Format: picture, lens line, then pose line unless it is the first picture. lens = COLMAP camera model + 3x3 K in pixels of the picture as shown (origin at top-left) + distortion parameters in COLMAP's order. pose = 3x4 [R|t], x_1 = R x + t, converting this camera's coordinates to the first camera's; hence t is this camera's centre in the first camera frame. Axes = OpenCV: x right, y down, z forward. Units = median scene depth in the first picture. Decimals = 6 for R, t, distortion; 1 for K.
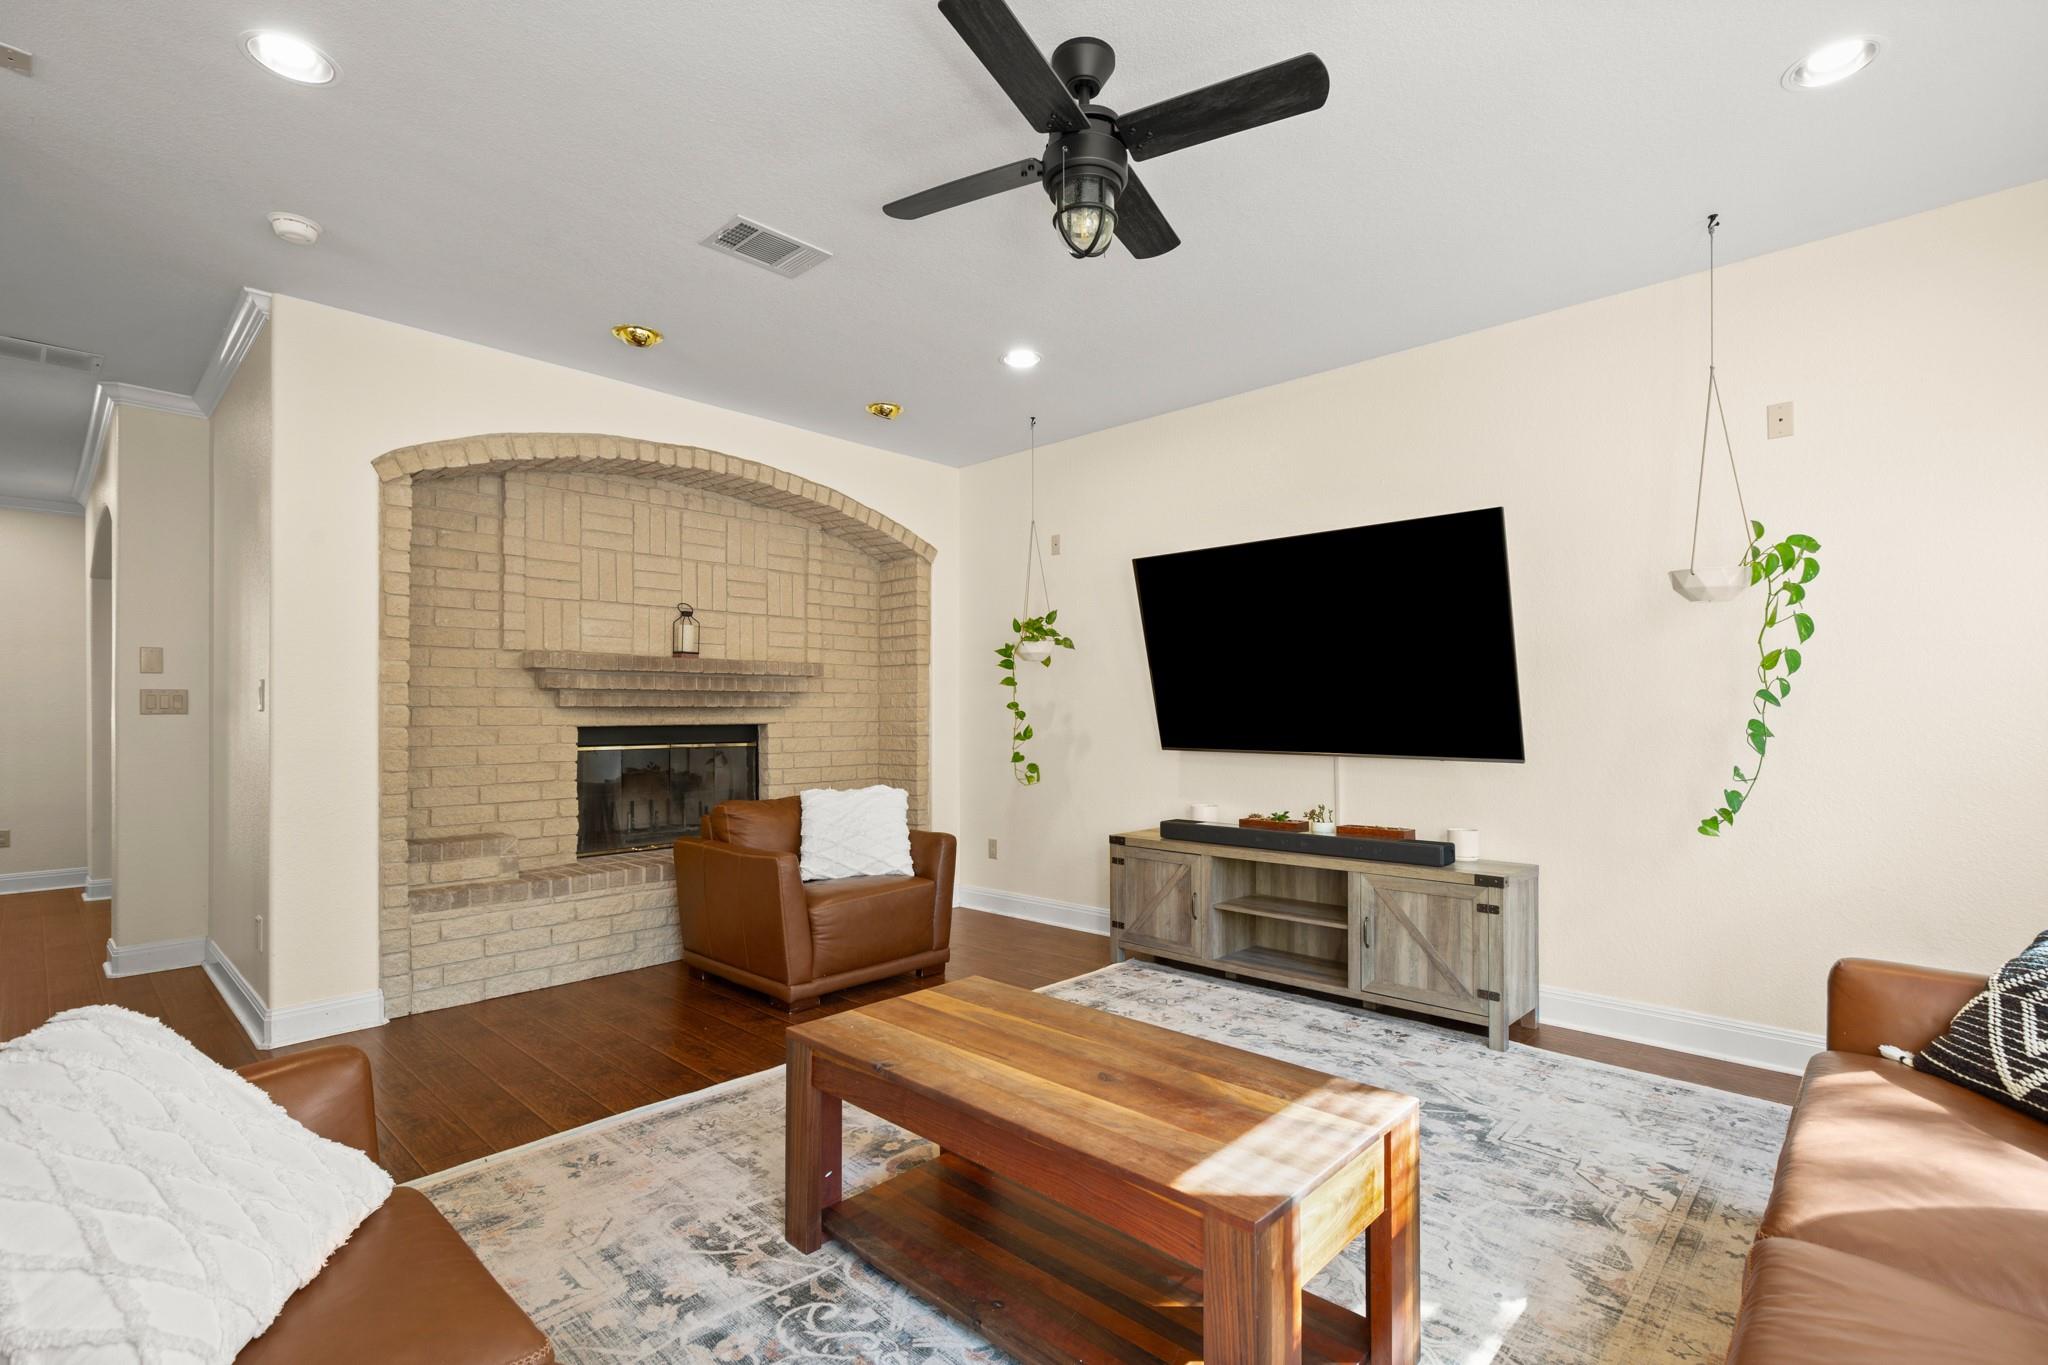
lens RADIAL K [[939.6, 0, 1019.4], [0, 939.6, 697.2], [0, 0, 1]] dist [-0.001050, -0.000098]
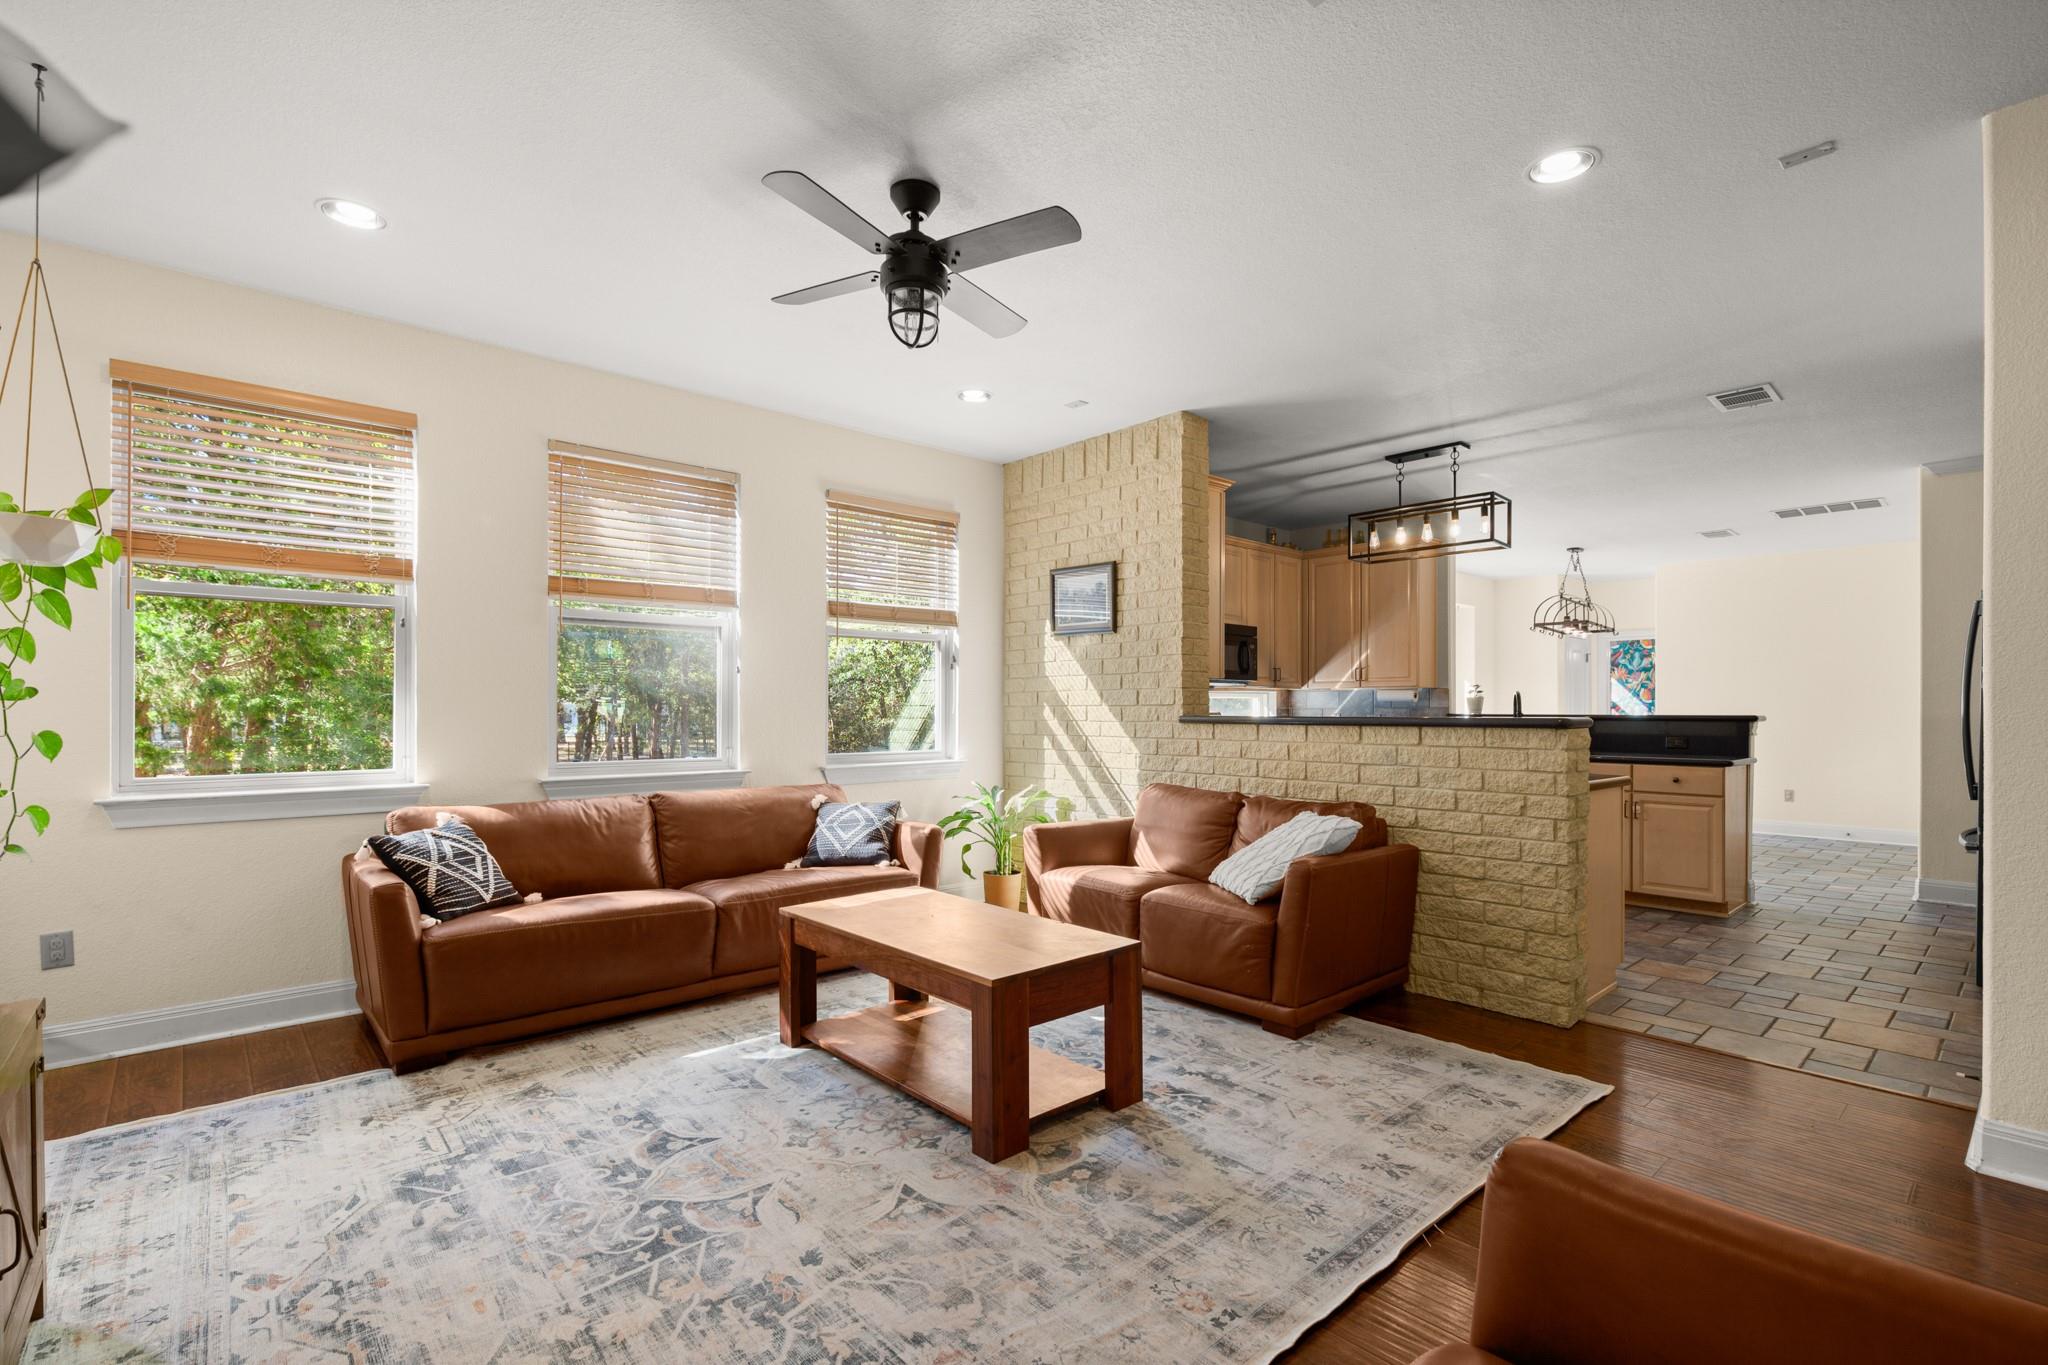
lens RADIAL K [[939.6, 0, 1026.3], [0, 939.6, 700.5], [0, 0, 1]] dist [-0.001050, -0.000098]
pose [[-0.997088, 0.003574, 0.076178, -0.158209], [0.001604, 0.999663, -0.025910, 0.035375], [-0.076245, -0.025712, -0.996758, 1.997401]]
